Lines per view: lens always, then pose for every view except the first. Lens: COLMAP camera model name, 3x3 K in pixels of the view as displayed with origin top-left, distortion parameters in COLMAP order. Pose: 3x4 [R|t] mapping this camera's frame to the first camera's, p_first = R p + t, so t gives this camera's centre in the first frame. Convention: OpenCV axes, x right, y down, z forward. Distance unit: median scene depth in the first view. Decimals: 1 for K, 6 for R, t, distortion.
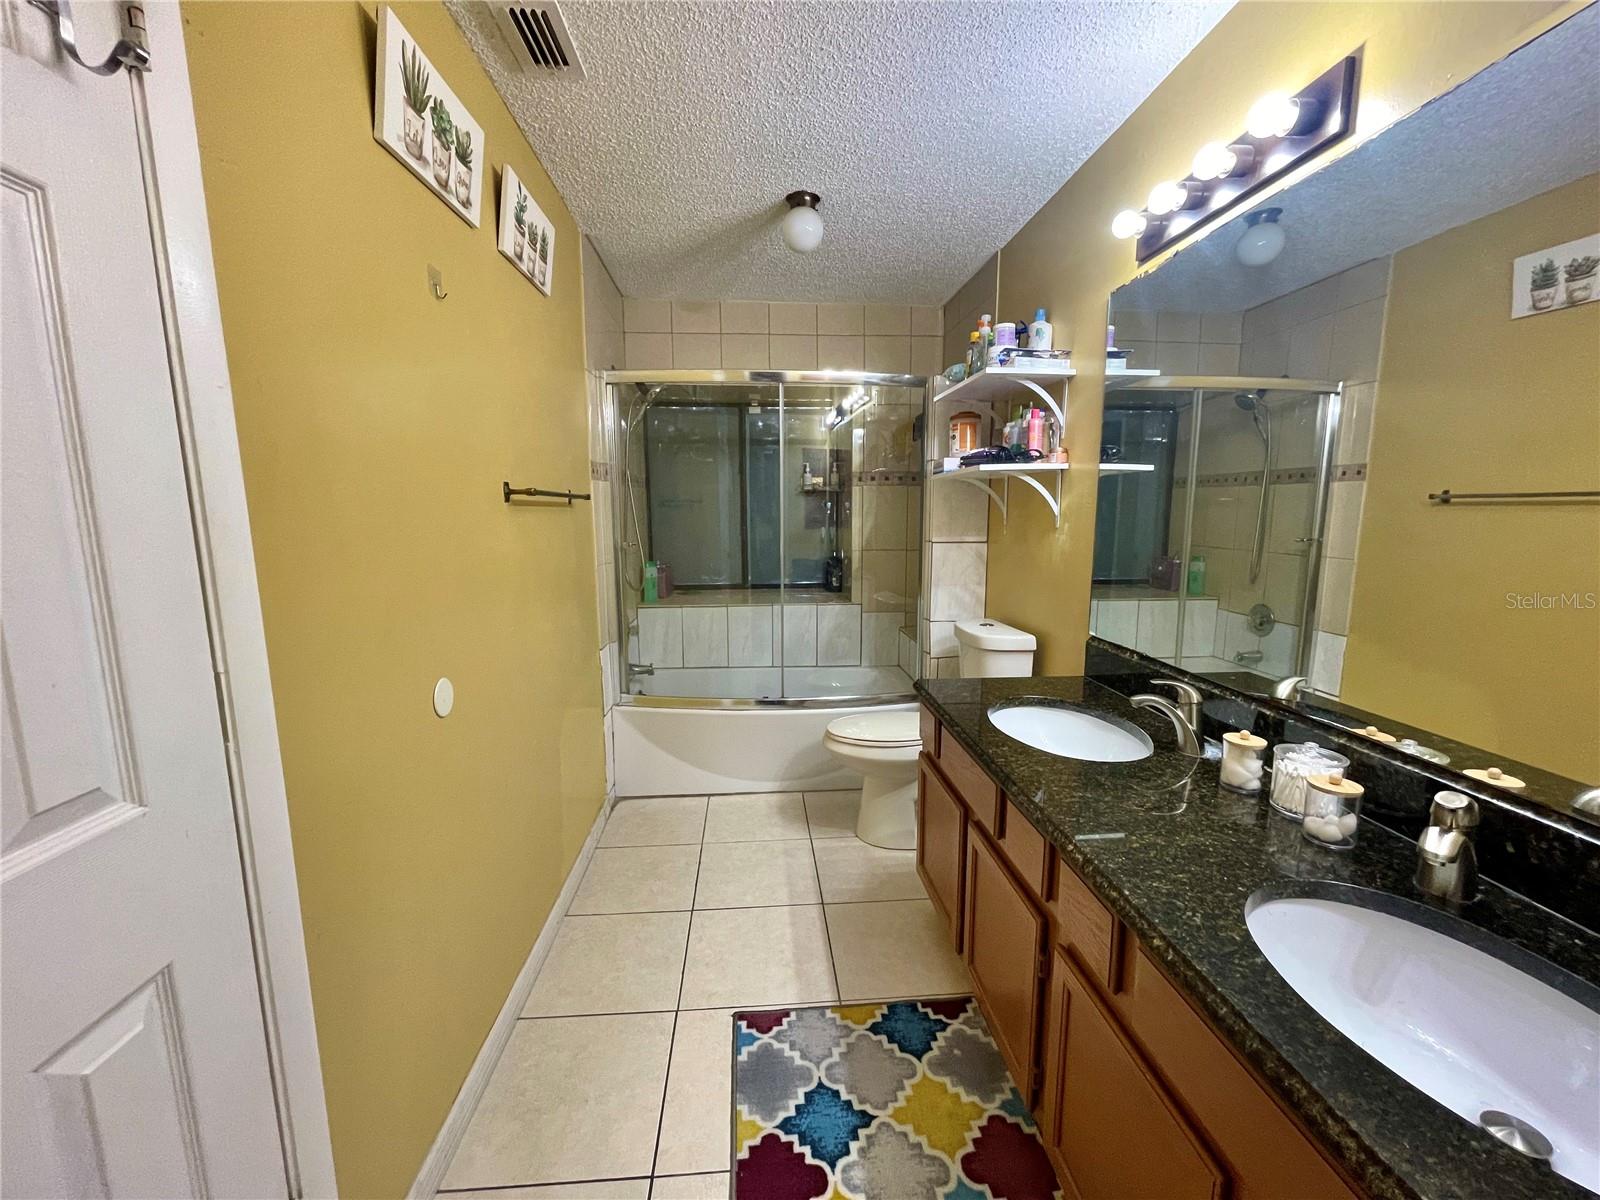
lens RADIAL K [[646.6, 0, 802.1], [0, 646.6, 609.3], [0, 0, 1]] dist [-0.000024, -0.000706]
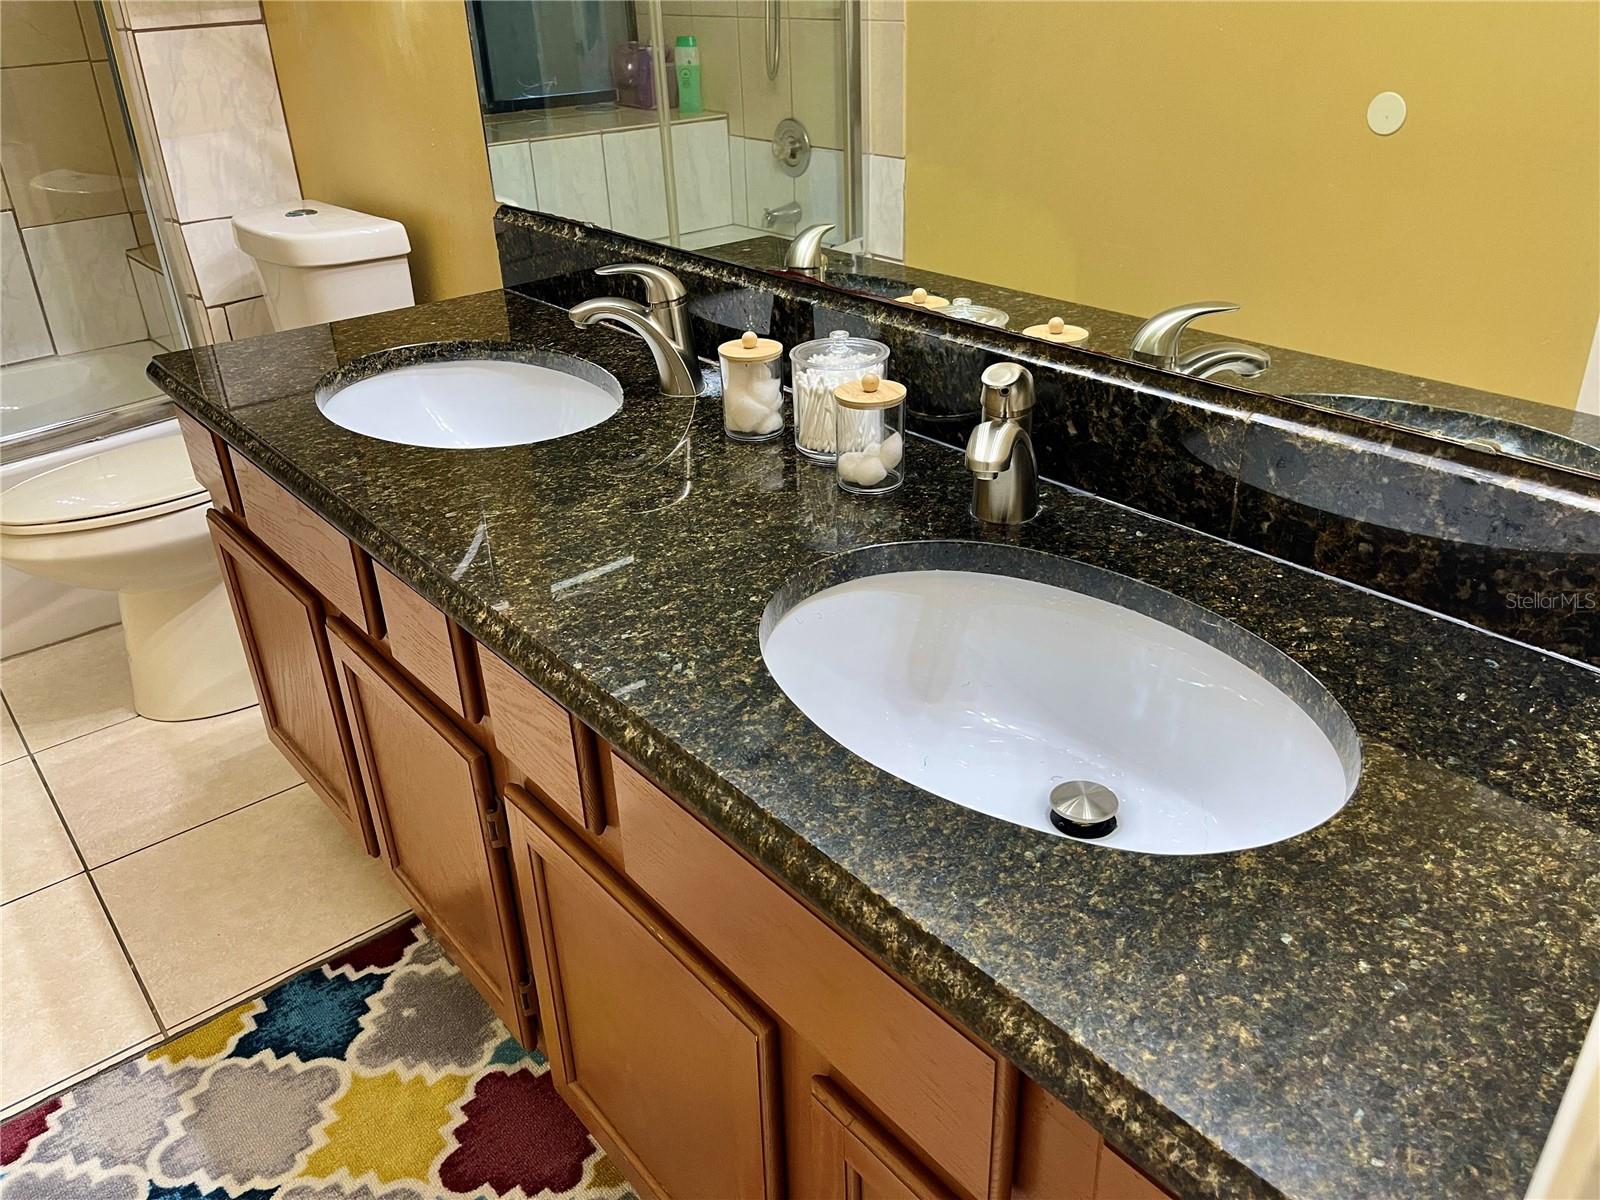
lens RADIAL K [[1213.5, 0, 801.7], [0, 1213.5, 604.2], [0, 0, 1]] dist [0.039666, -0.033818]
pose [[0.815297, -0.292519, 0.499724, 0.102572], [0.118652, 0.929100, 0.350279, 0.035067], [-0.566757, -0.226288, 0.792200, 0.062029]]
